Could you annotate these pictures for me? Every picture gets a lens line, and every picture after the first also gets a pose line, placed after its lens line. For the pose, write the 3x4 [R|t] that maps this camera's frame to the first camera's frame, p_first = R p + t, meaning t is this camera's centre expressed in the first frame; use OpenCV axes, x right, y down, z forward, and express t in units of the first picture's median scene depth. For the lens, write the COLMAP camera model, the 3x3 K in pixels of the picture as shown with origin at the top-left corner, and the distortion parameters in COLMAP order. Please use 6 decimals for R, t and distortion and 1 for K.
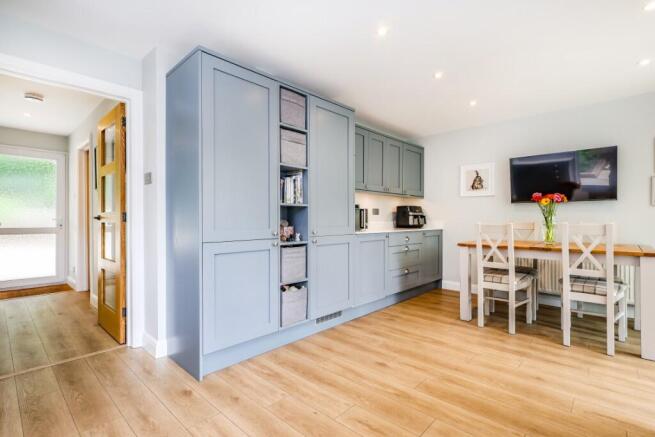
lens RADIAL K [[307.0, 0, 325.4], [0, 307.0, 219.3], [0, 0, 1]] dist [0.001380, 0.000126]
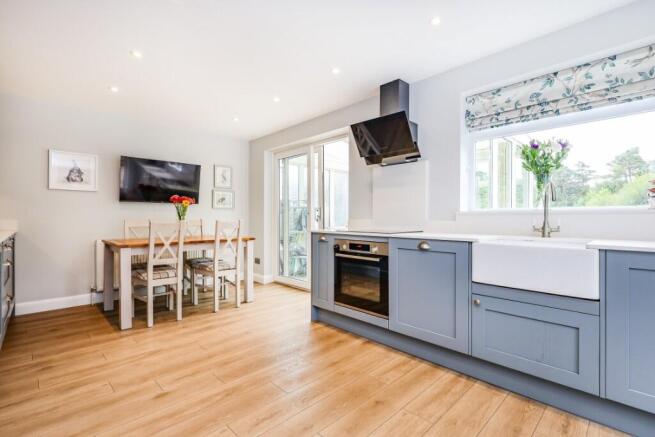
lens RADIAL K [[307.0, 0, 325.4], [0, 307.0, 219.3], [0, 0, 1]] dist [0.001380, 0.000126]
pose [[0.050784, -0.005654, 0.998694, -0.533323], [-0.000070, 0.999984, 0.005665, -0.001655], [-0.998710, -0.000358, 0.050782, 0.456567]]
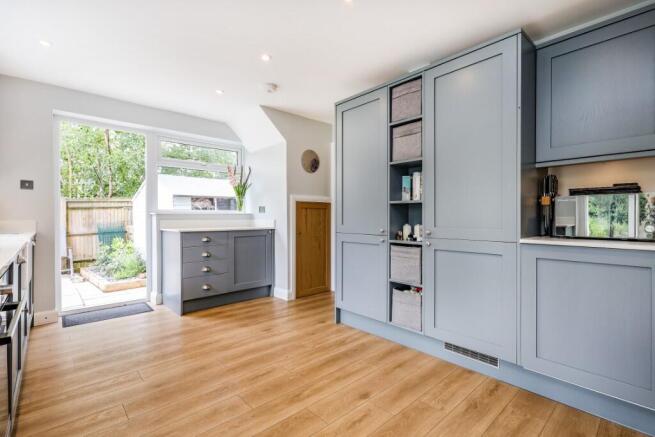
lens RADIAL K [[308.4, 0, 330.7], [0, 308.4, 217.6], [0, 0, 1]] dist [0.000456, 0.000153]
pose [[-0.065054, 0.003480, -0.997876, 0.876113], [0.000457, 0.999994, 0.003458, -0.002096], [0.997882, -0.000232, -0.065055, 0.842466]]
